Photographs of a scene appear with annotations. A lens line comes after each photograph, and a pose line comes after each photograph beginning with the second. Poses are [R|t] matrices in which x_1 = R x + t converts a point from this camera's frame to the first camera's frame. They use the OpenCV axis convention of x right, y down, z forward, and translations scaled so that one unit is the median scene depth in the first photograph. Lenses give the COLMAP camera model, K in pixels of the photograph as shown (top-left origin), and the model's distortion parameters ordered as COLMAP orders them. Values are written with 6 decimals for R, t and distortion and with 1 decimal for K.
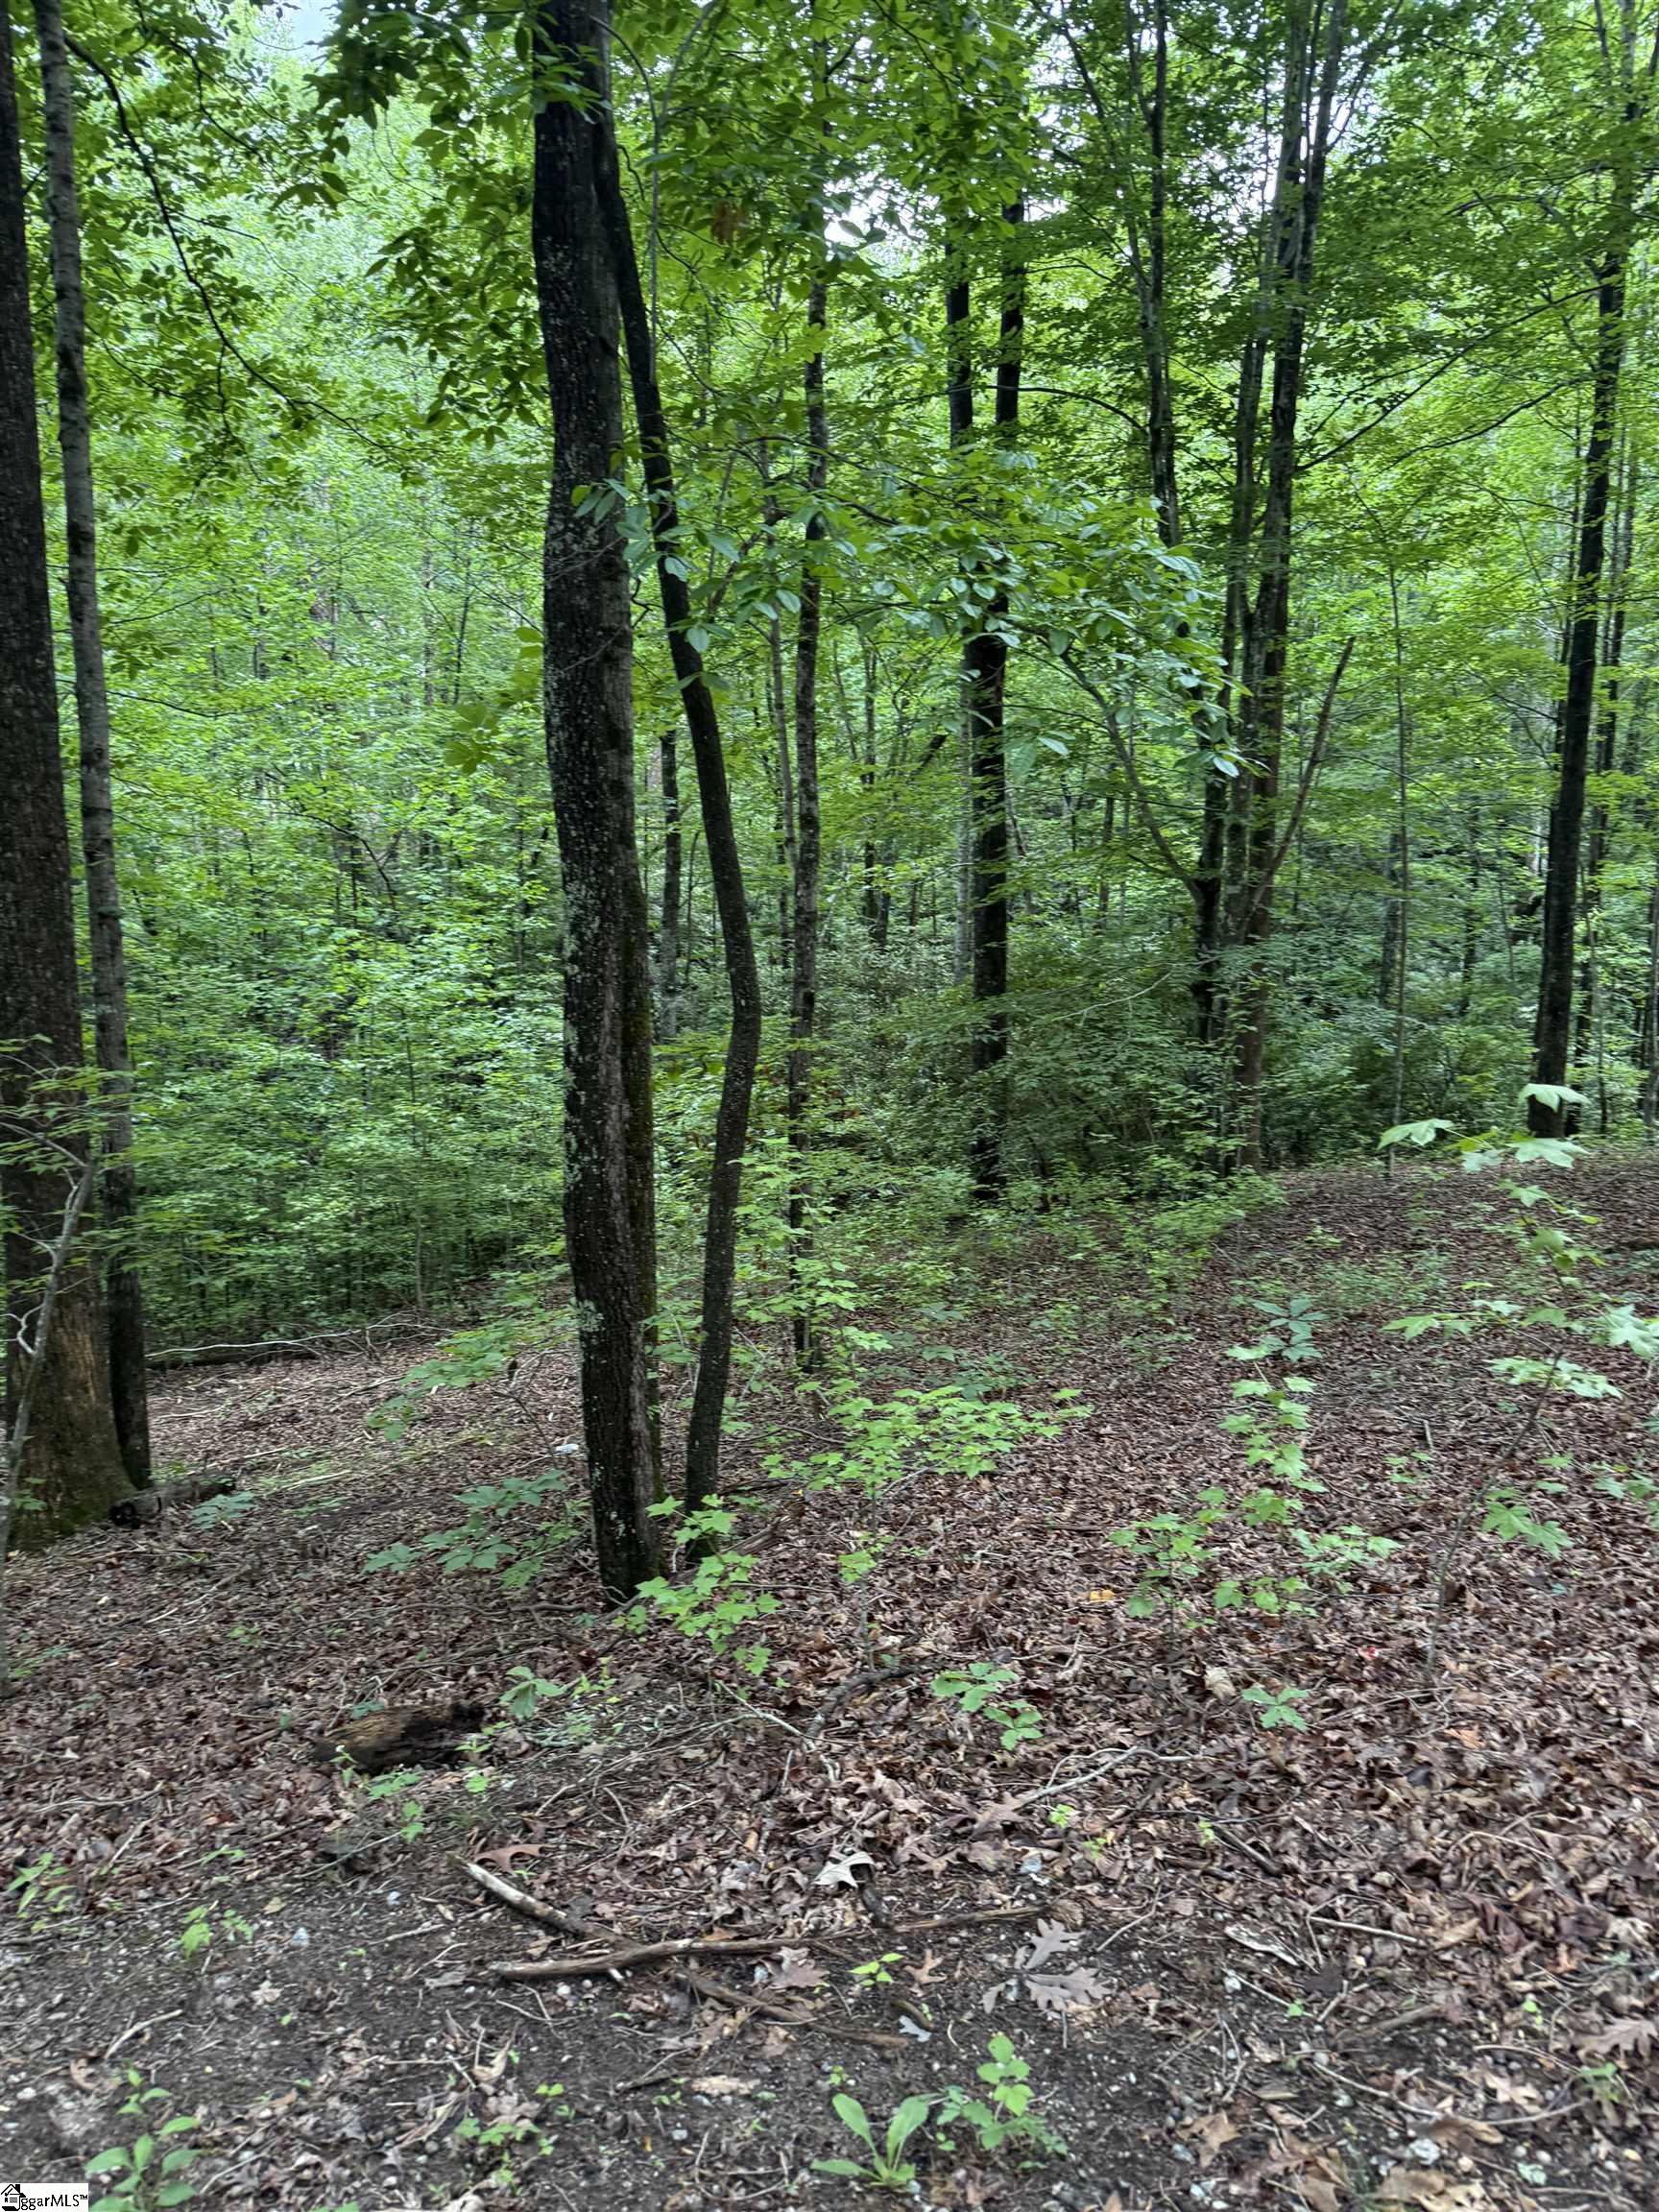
lens RADIAL K [[1565.3, 0, 826.8], [0, 1565.3, 1120.9], [0, 0, 1]] dist [0.013856, -0.014313]
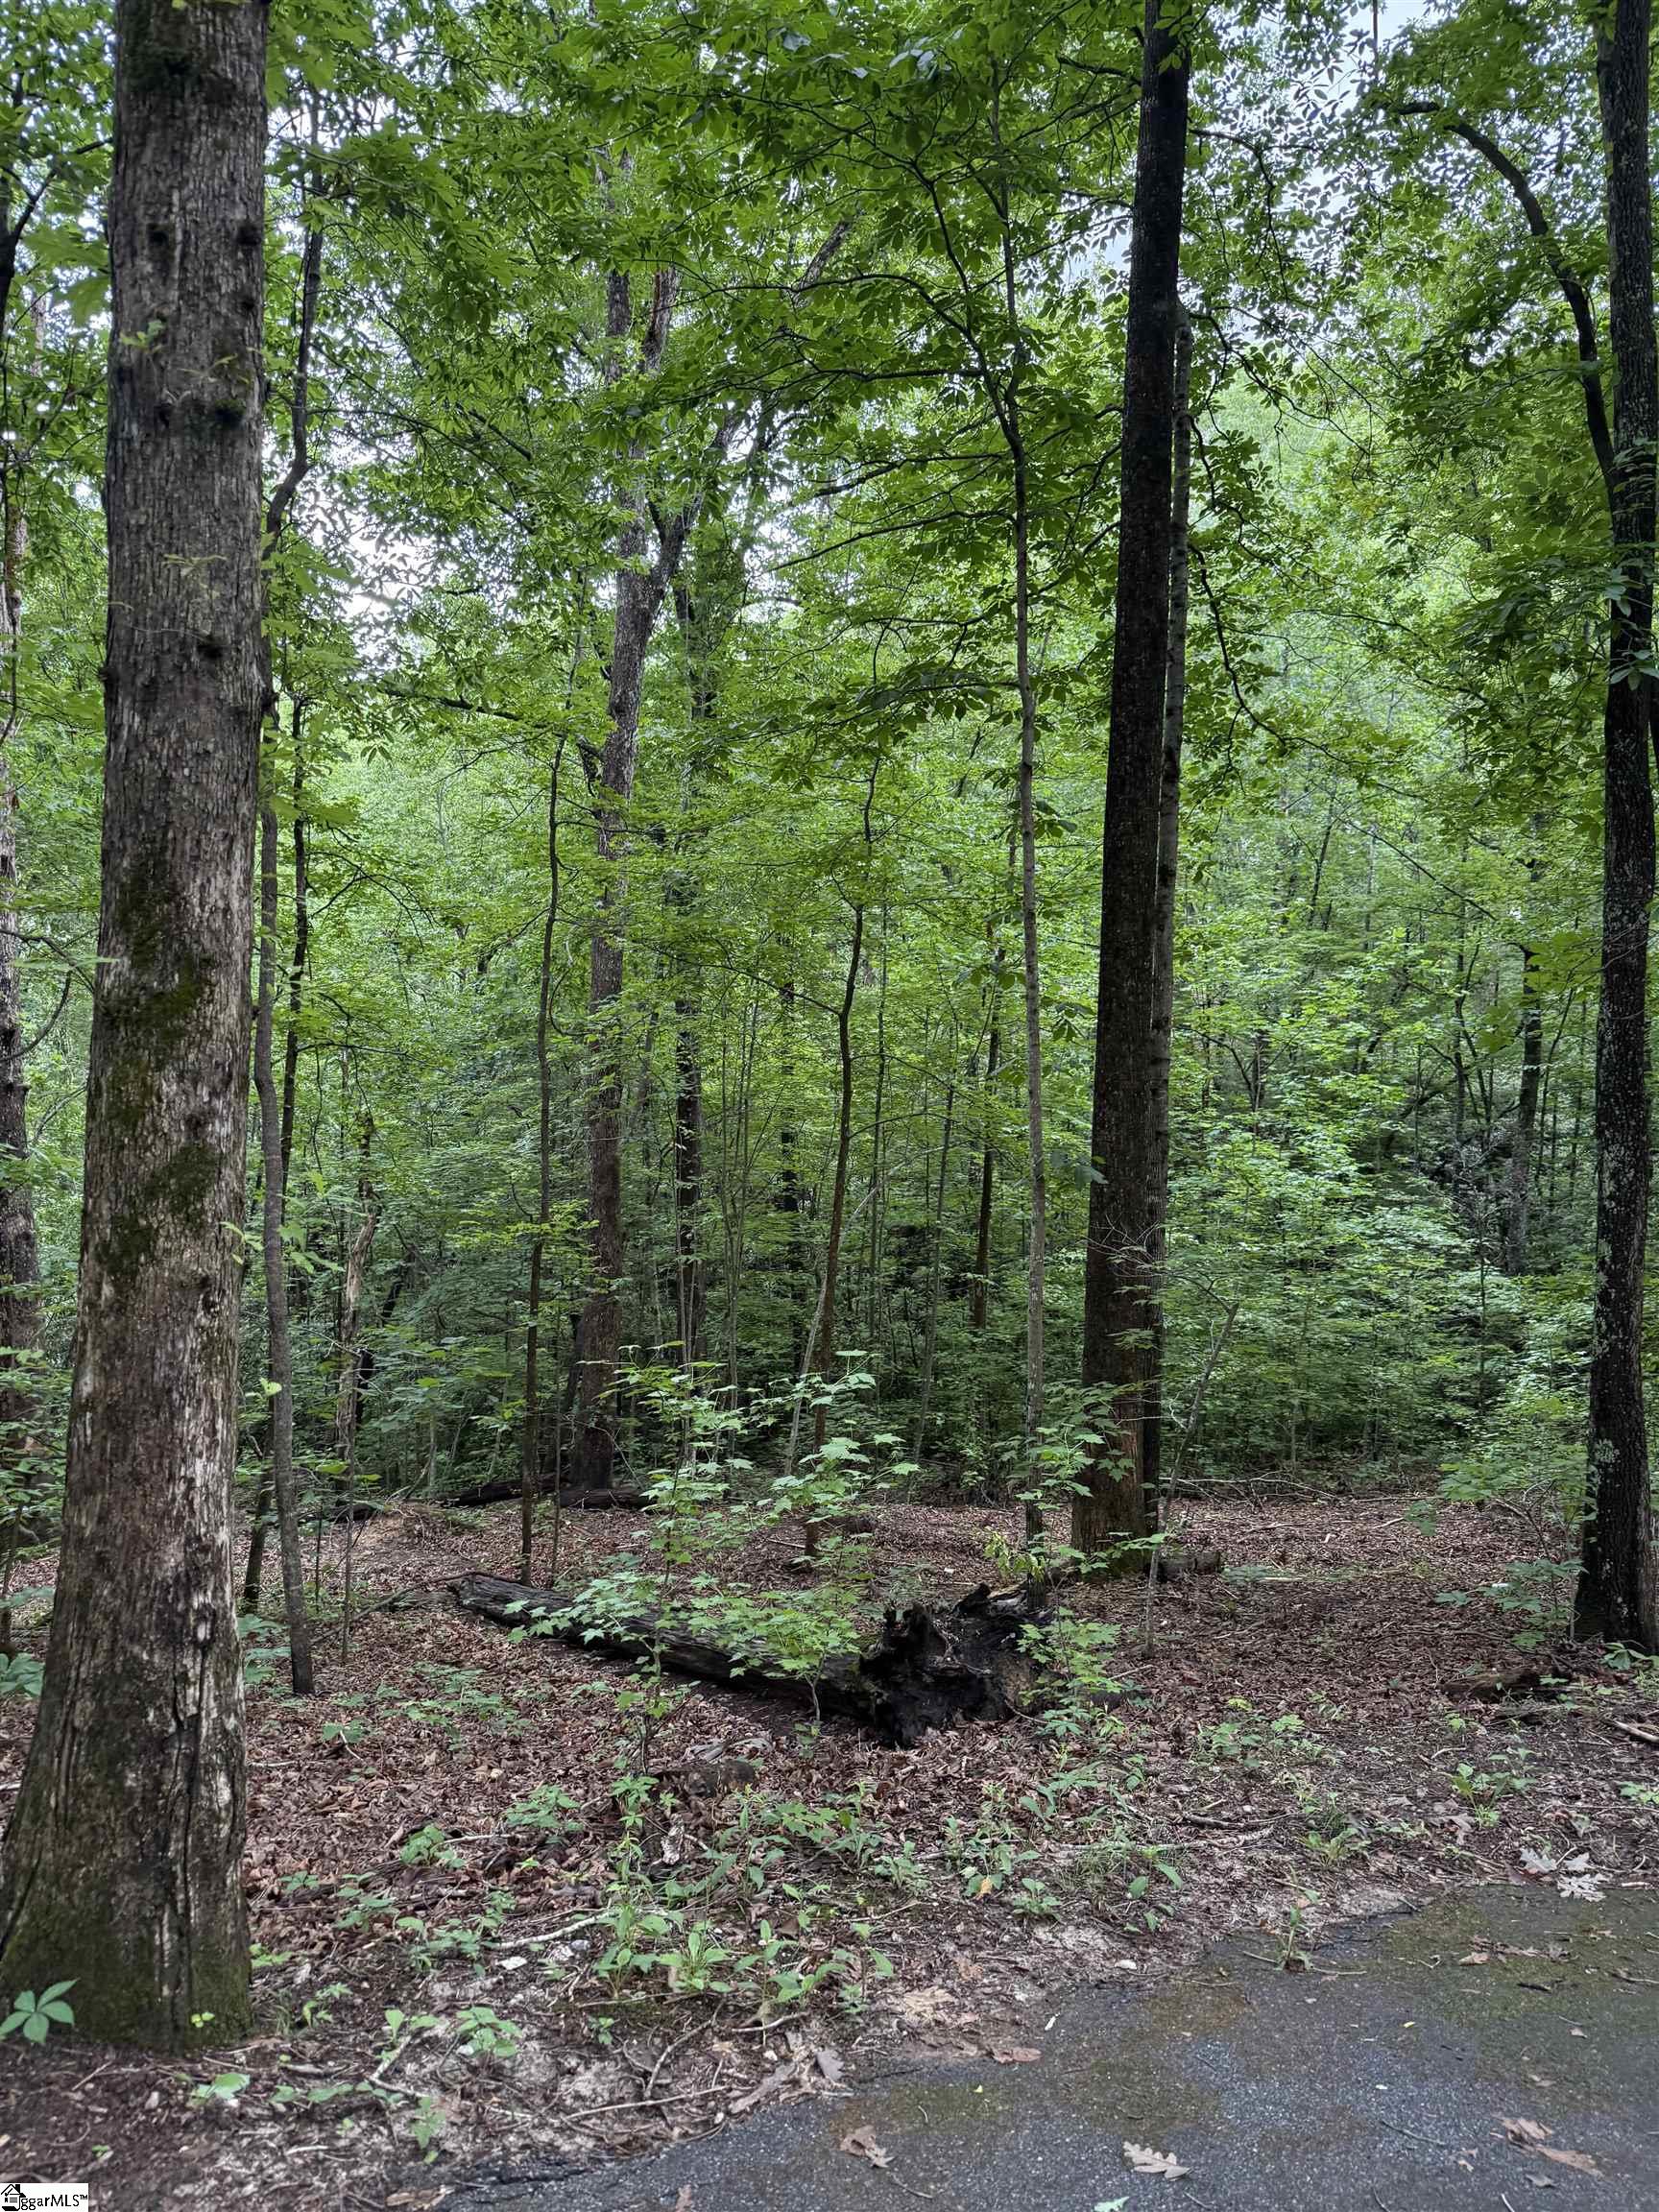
lens RADIAL K [[1562.8, 0, 818.5], [0, 1562.8, 1112.1], [0, 0, 1]] dist [0.013712, -0.012590]
pose [[0.877699, 0.028760, -0.478349, -0.172435], [-0.087367, 0.991072, -0.100718, 0.044466], [0.471181, 0.130192, 0.872375, -0.951880]]
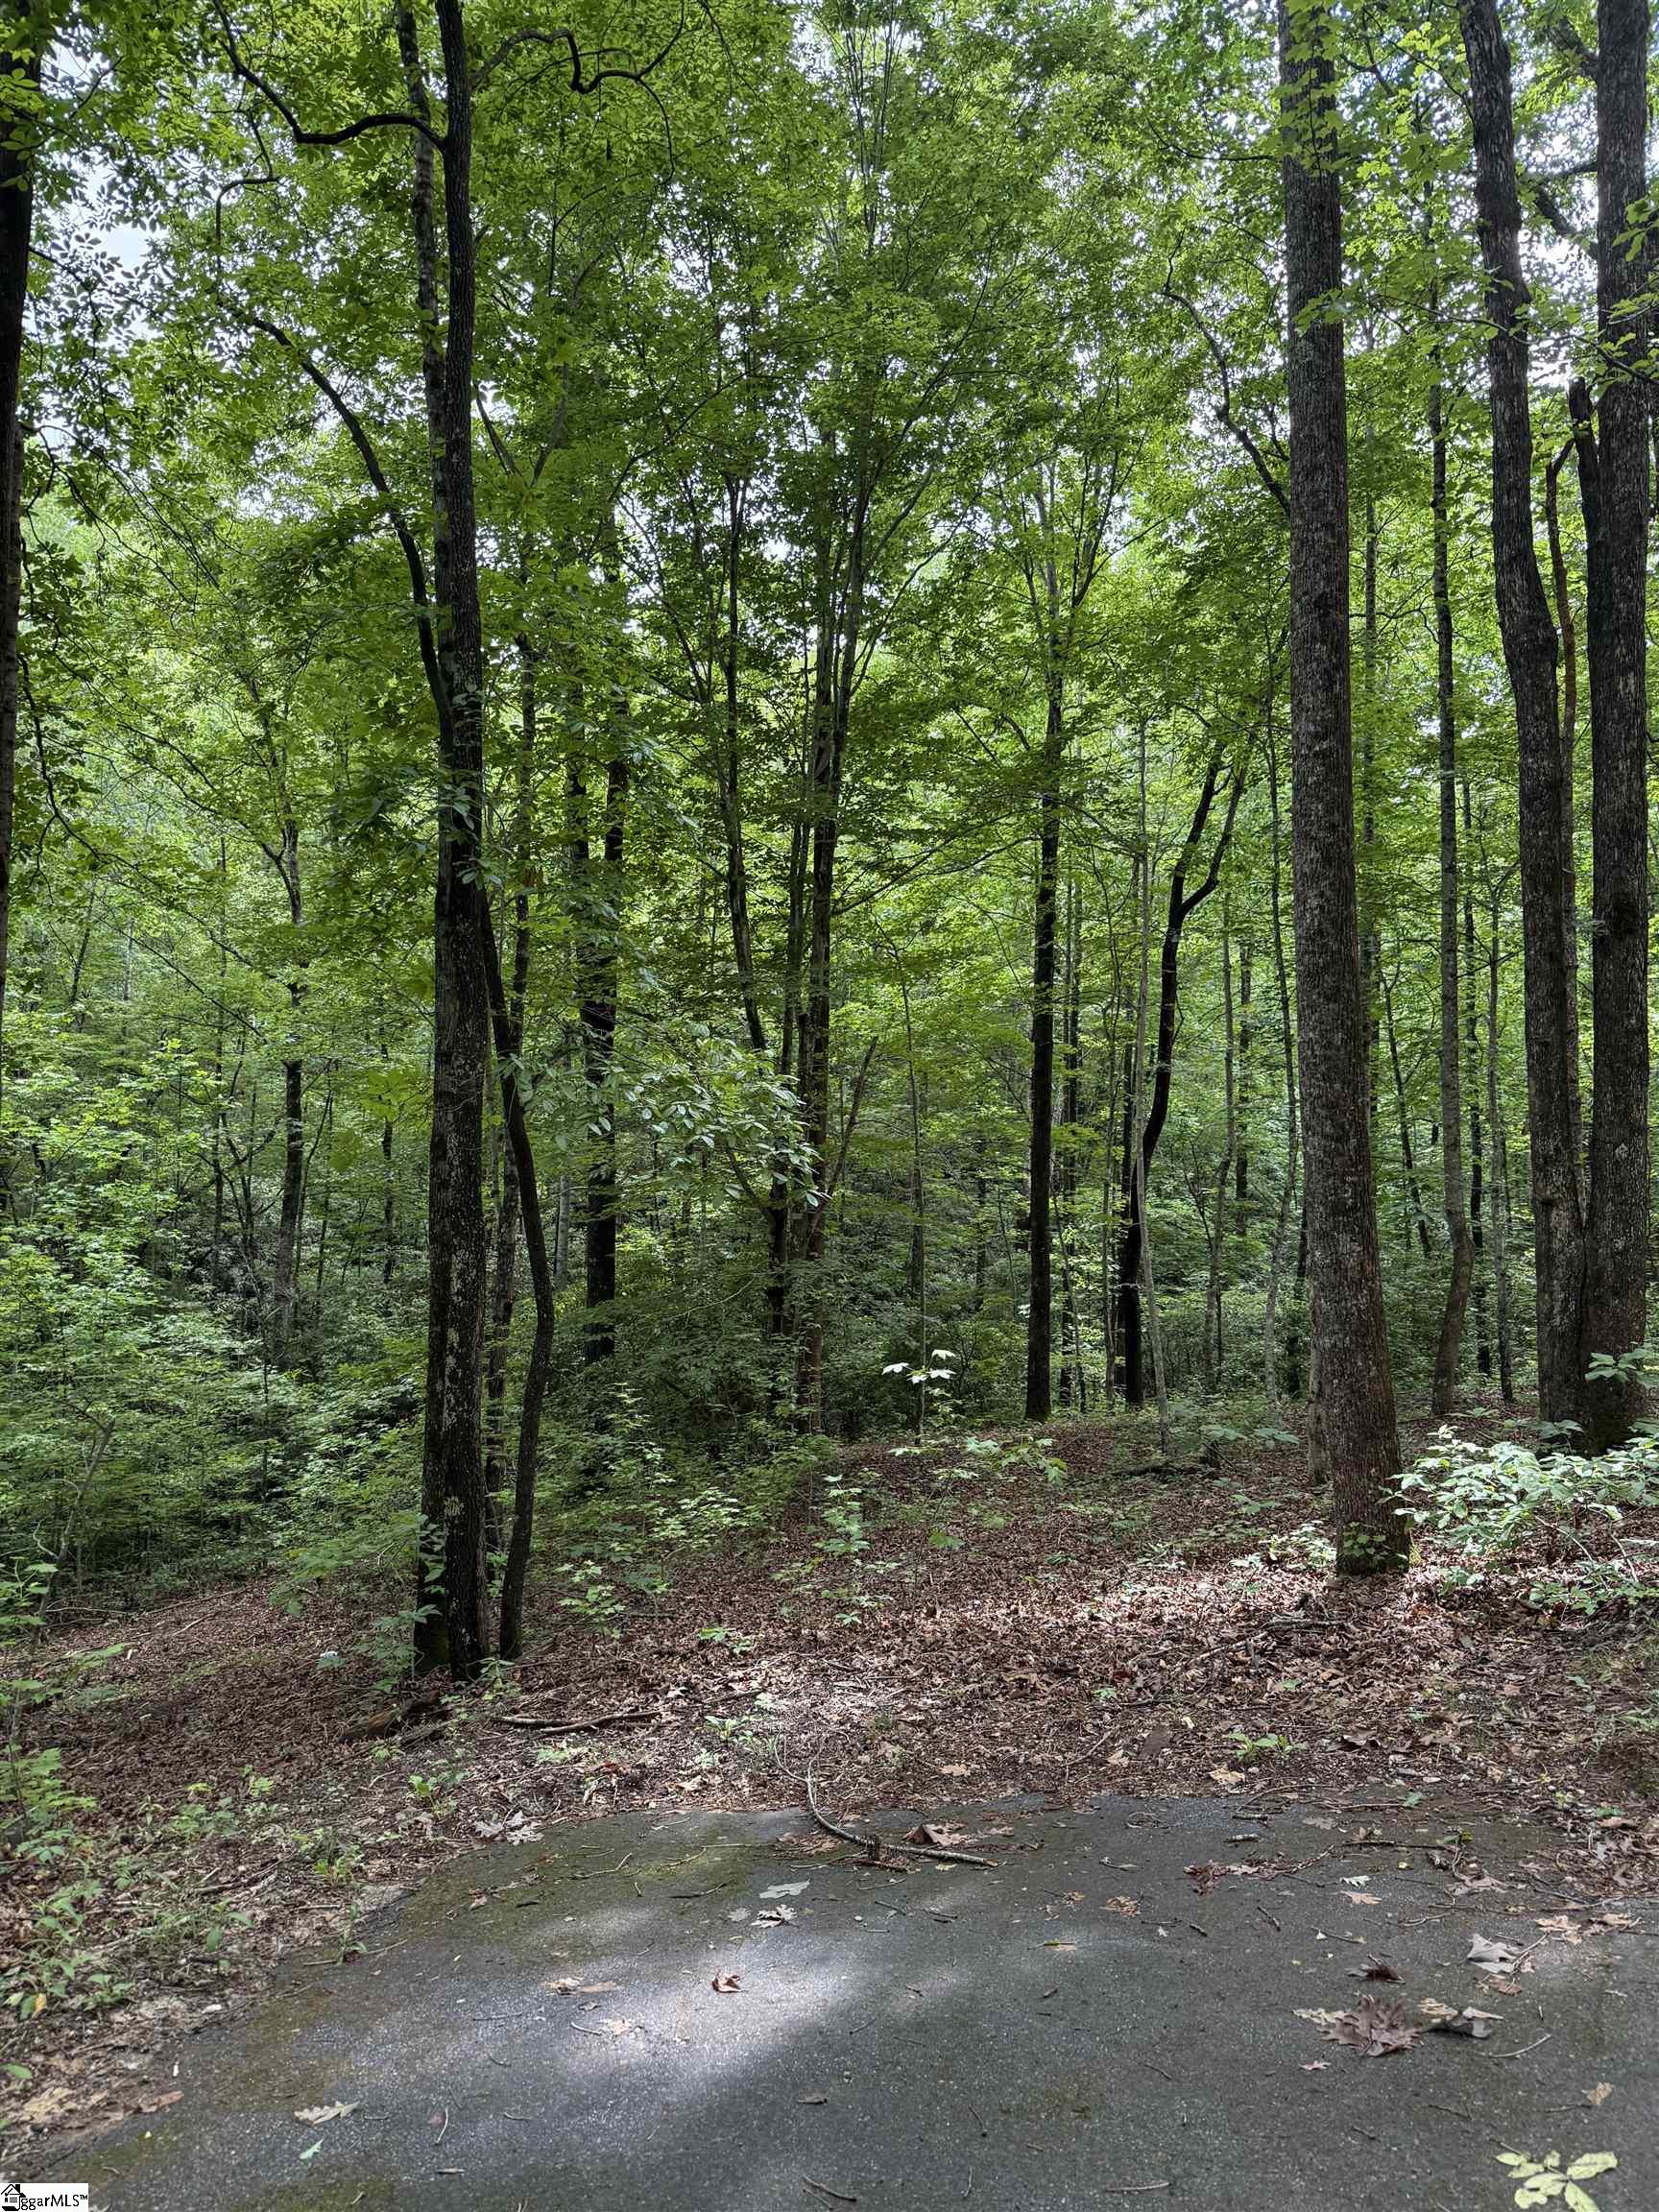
lens RADIAL K [[1562.8, 0, 818.5], [0, 1562.8, 1112.1], [0, 0, 1]] dist [0.013712, -0.012590]
pose [[0.962351, 0.027026, 0.270463, -0.381023], [0.025758, 0.981499, -0.189728, 0.060096], [-0.270586, 0.189551, 0.943850, -1.238309]]
